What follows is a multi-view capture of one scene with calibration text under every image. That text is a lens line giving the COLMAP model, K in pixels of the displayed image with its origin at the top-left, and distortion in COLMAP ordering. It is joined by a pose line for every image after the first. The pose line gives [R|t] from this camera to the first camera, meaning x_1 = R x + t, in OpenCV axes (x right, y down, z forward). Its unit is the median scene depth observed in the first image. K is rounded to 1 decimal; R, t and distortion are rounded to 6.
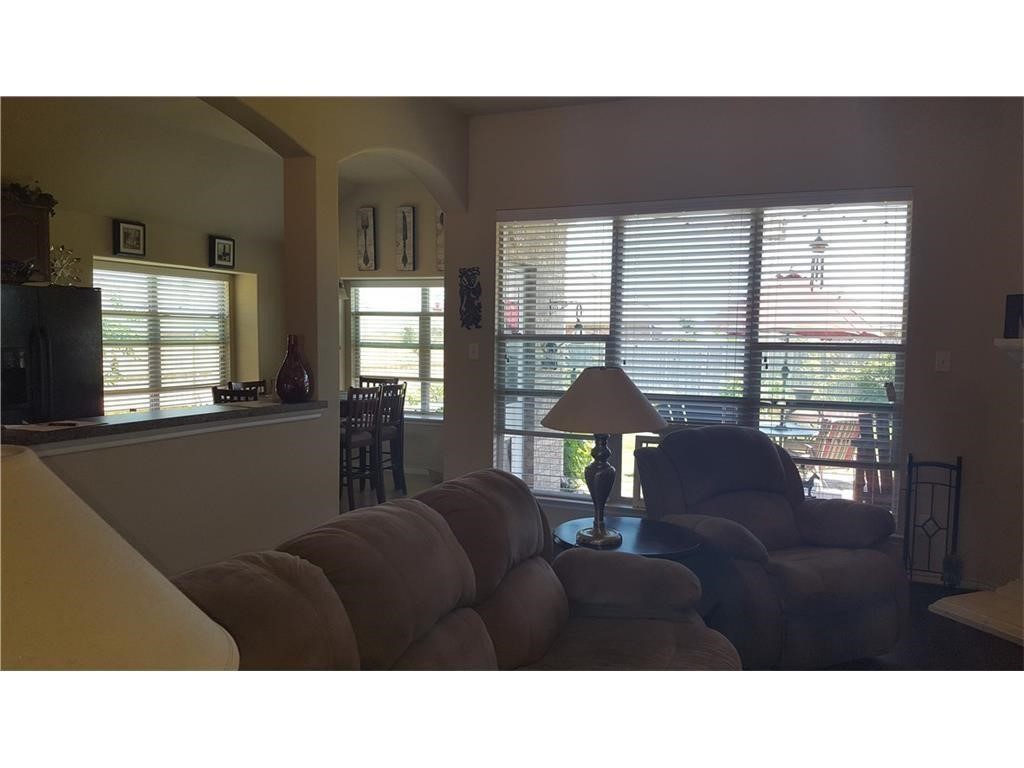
lens RADIAL K [[786.1, 0, 527.8], [0, 786.1, 387.9], [0, 0, 1]] dist [0.129347, -0.205610]
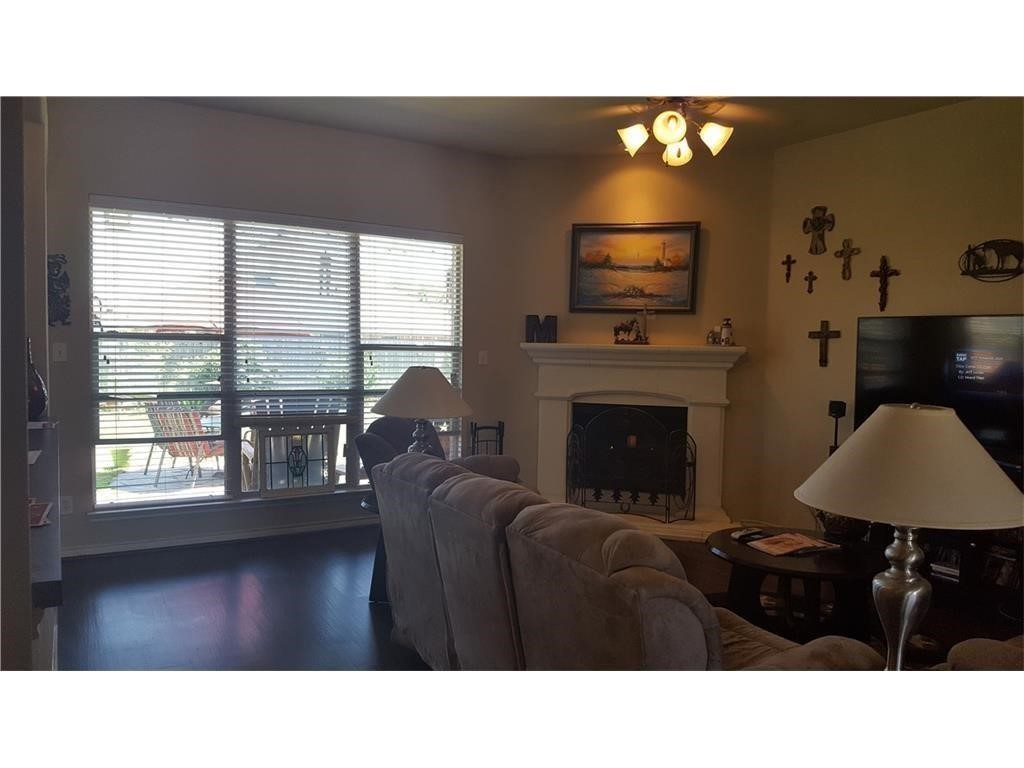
lens RADIAL K [[786.1, 0, 504.9], [0, 786.1, 391.0], [0, 0, 1]] dist [0.129347, -0.205610]
pose [[0.585981, -0.051483, 0.808688, -0.464058], [0.037411, 0.998634, 0.036467, -0.017016], [-0.809461, 0.008885, 0.587107, 0.090723]]
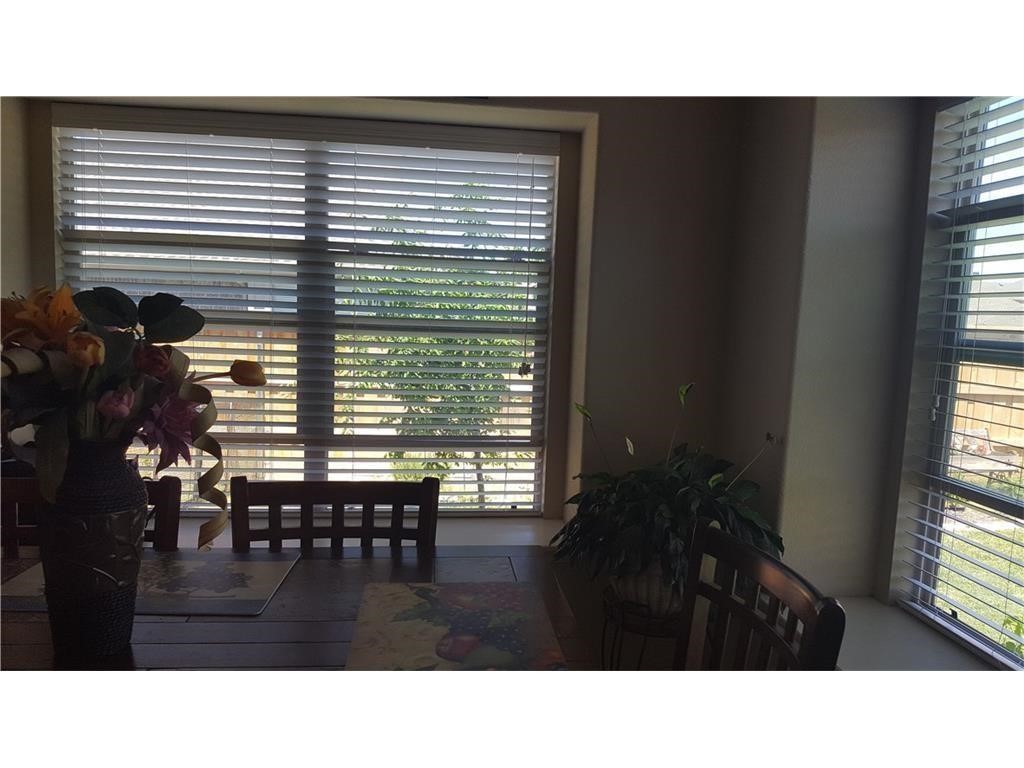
lens RADIAL K [[786.1, 0, 523.4], [0, 786.1, 405.8], [0, 0, 1]] dist [0.129347, -0.205610]
pose [[0.484418, 0.103881, -0.868647, -0.091828], [-0.083505, 0.993882, 0.072289, -0.063652], [0.870842, 0.037518, 0.490129, 1.101048]]
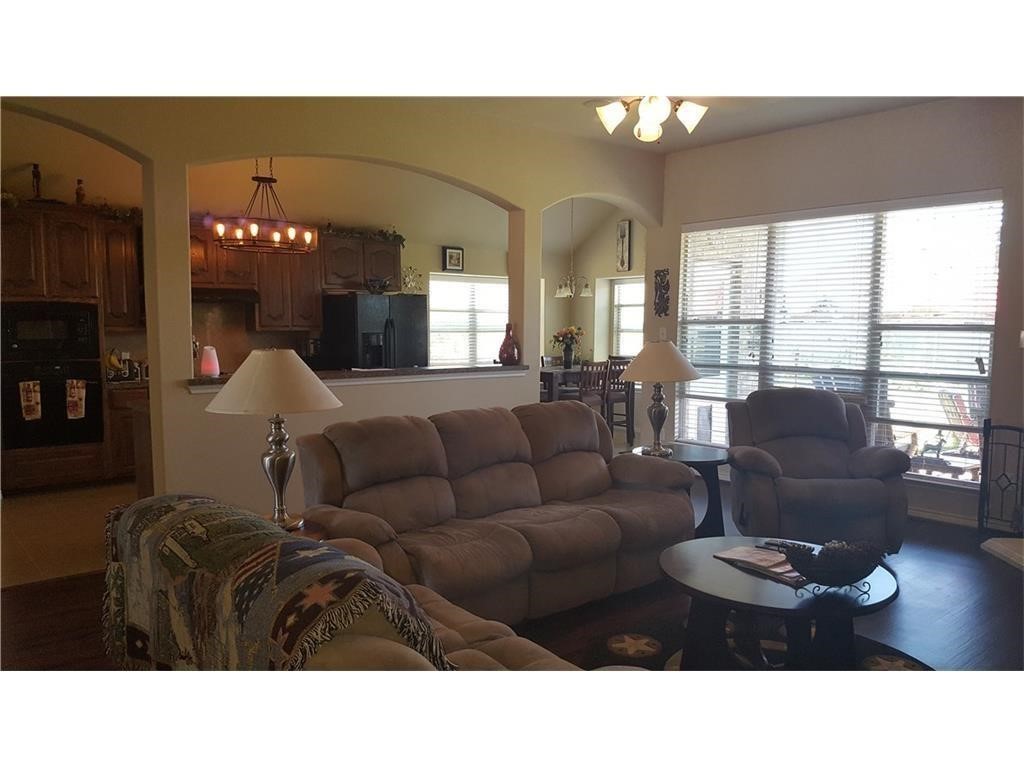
lens RADIAL K [[786.1, 0, 506.8], [0, 786.1, 406.2], [0, 0, 1]] dist [0.129347, -0.205610]
pose [[0.888415, 0.036623, -0.457578, 0.288166], [-0.019179, 0.998903, 0.042712, 0.021418], [0.458641, -0.029171, 0.888143, -0.272801]]
